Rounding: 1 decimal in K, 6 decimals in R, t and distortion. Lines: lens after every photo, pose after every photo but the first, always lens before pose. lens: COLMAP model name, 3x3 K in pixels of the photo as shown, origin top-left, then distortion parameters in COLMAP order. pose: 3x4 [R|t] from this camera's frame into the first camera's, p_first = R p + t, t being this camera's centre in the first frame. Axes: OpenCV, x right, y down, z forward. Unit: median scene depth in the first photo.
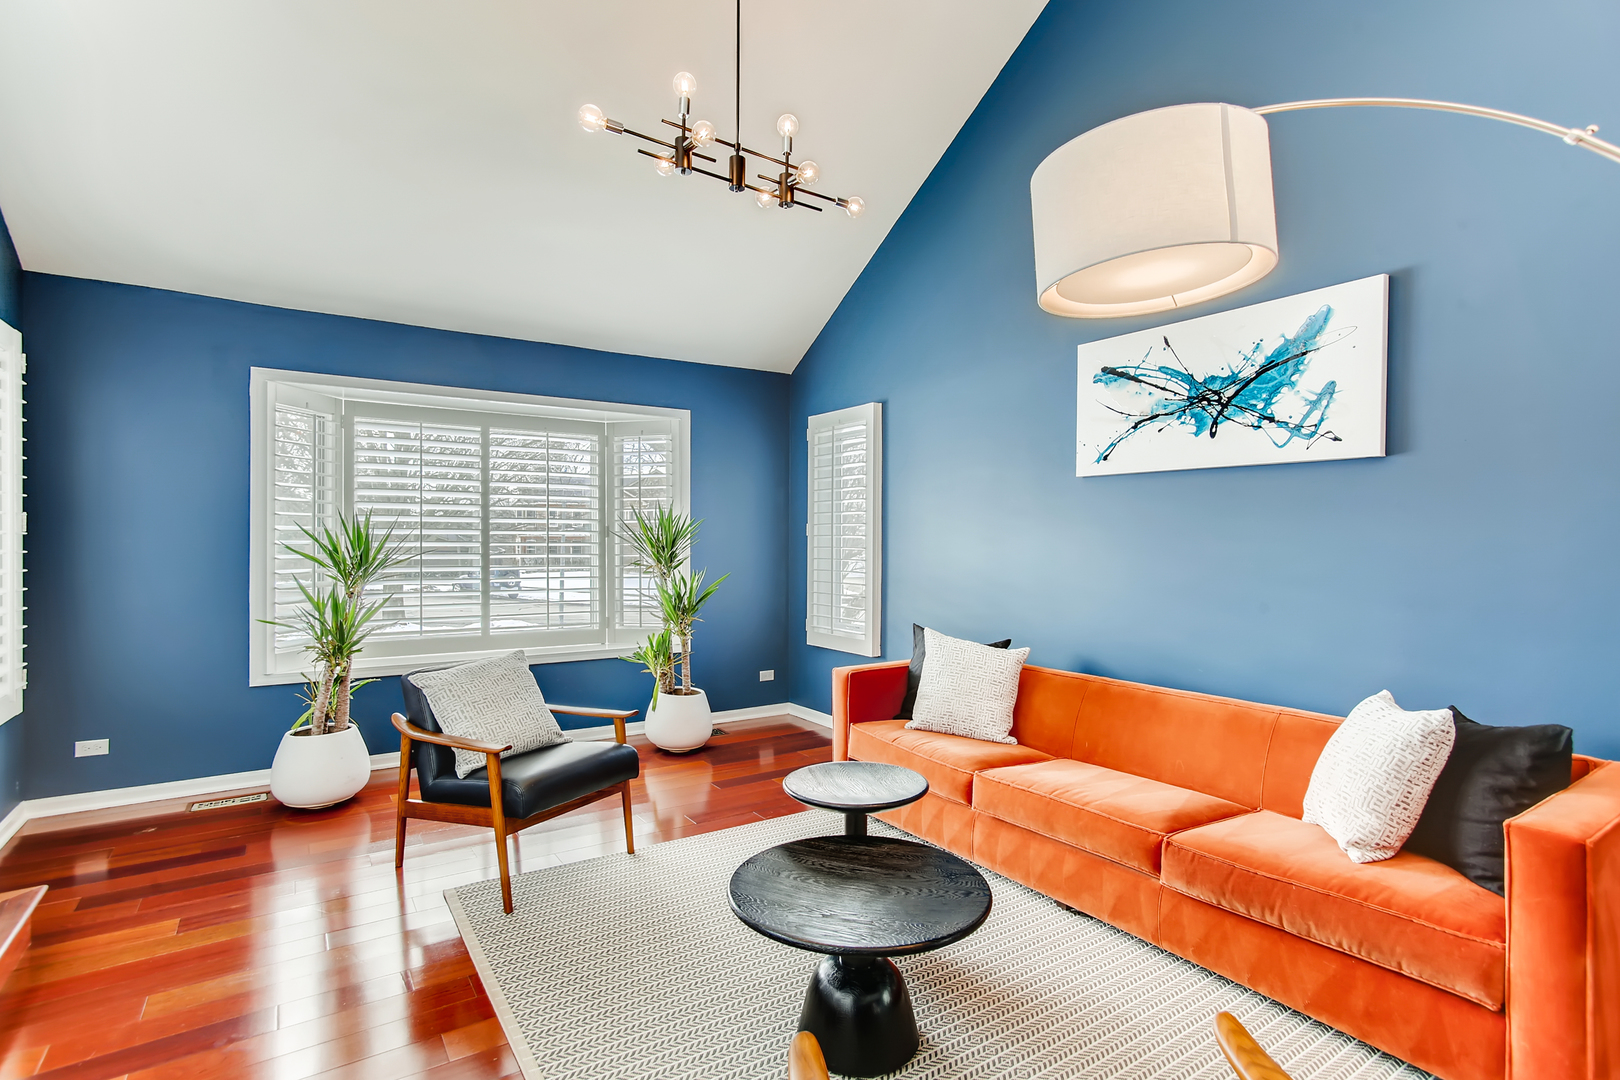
lens RADIAL K [[785.0, 0, 812.0], [0, 785.0, 546.7], [0, 0, 1]] dist [-0.016204, 0.007778]
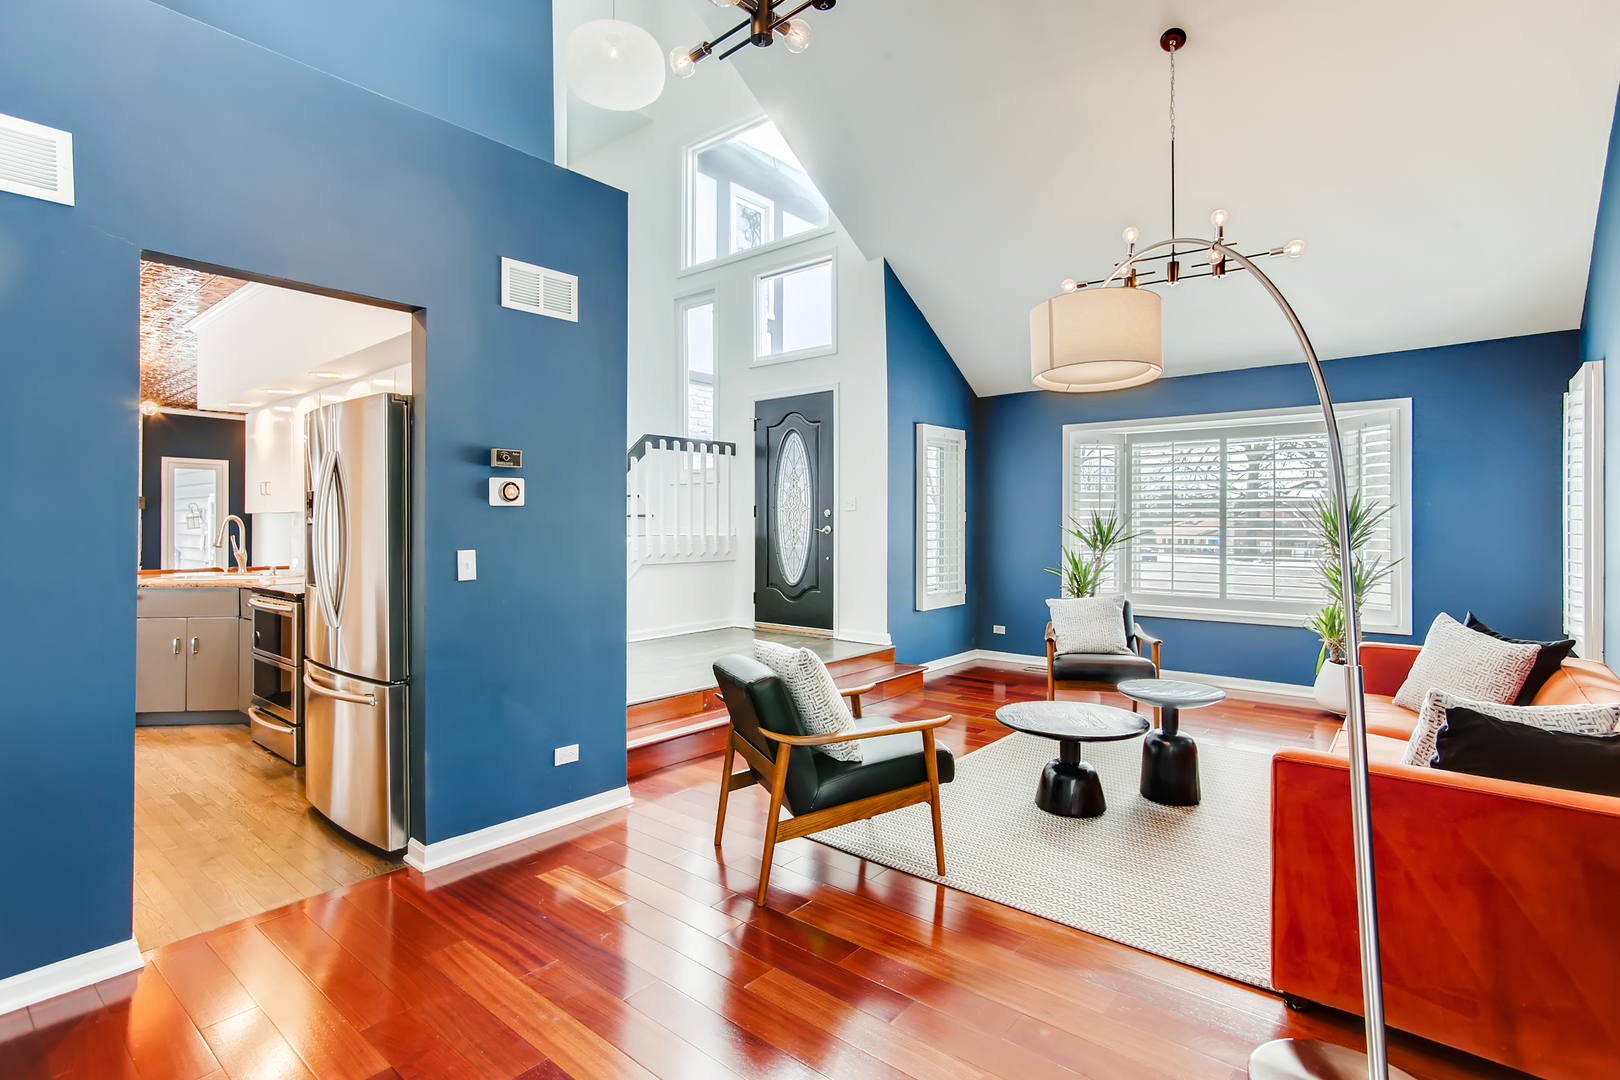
lens RADIAL K [[785.0, 0, 834.8], [0, 785.0, 517.4], [0, 0, 1]] dist [-0.016204, 0.007778]
pose [[0.318676, -0.009302, -0.947818, 0.935393], [-0.010832, 0.999851, -0.013454, 0.004105], [0.947802, 0.014554, 0.318528, -0.047234]]
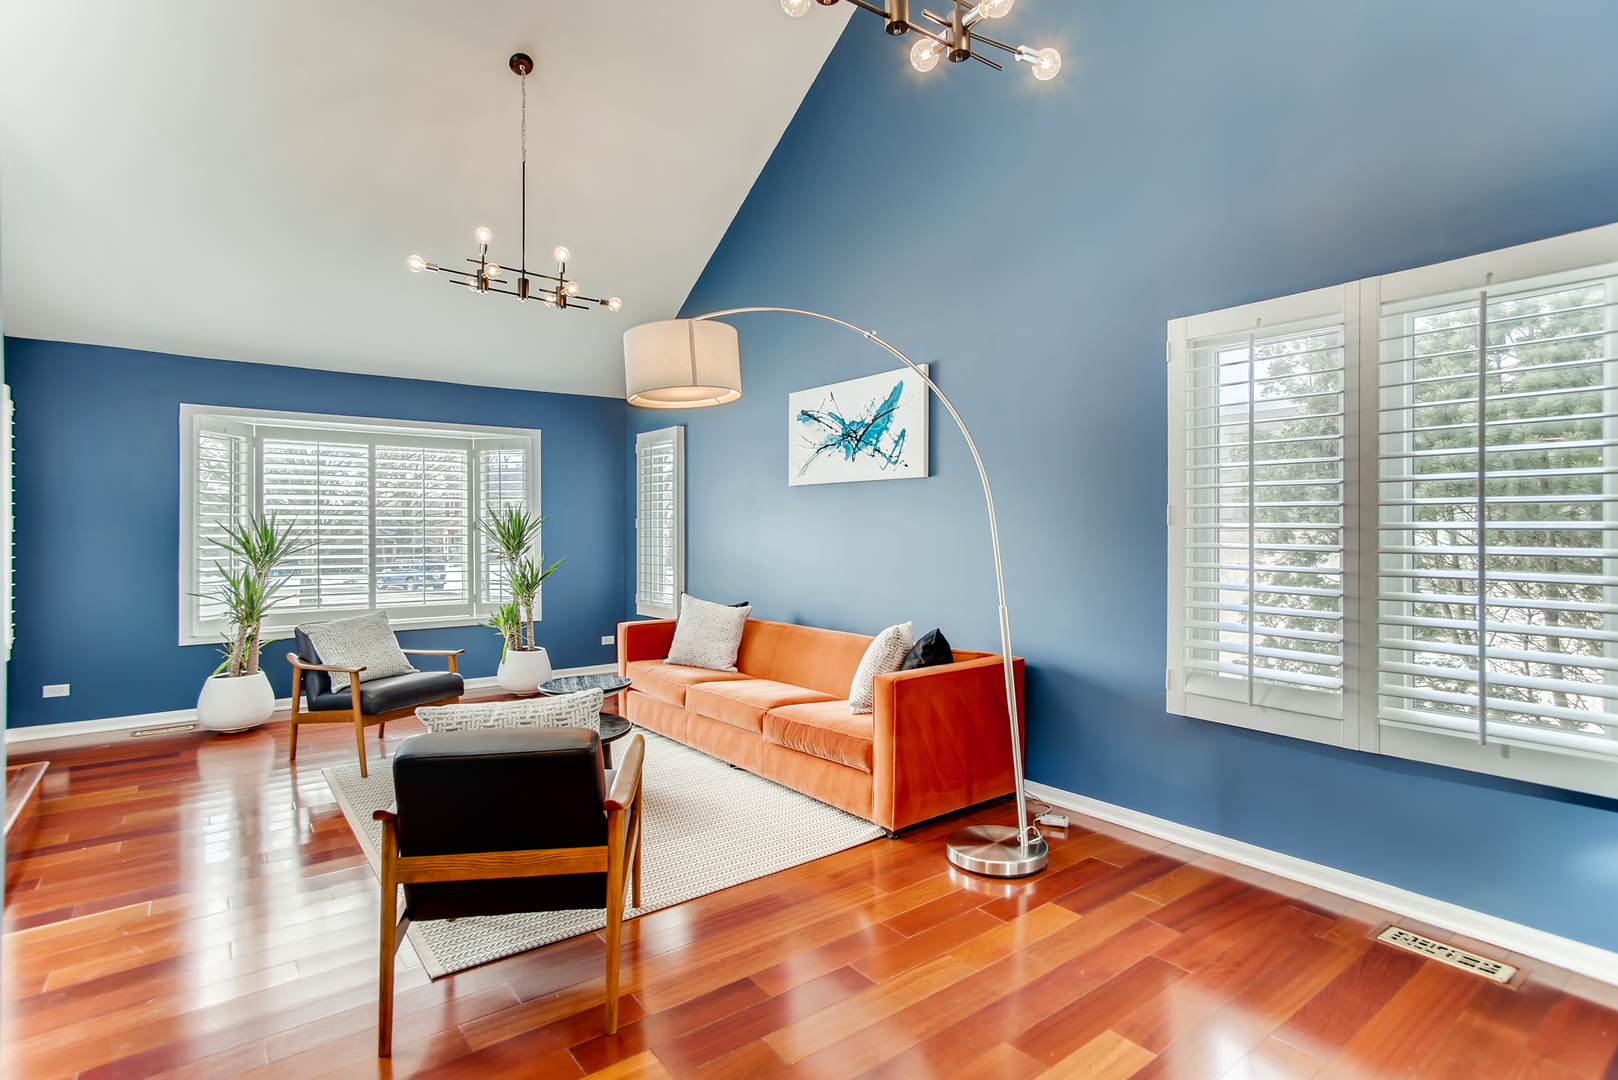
lens RADIAL K [[784.0, 0, 800.7], [0, 784.0, 528.1], [0, 0, 1]] dist [-0.016204, 0.007778]
pose [[0.997795, -0.006691, 0.066027, 0.291541], [0.007482, 0.999903, -0.011733, 0.004685], [-0.065942, 0.012201, 0.997749, -0.464599]]
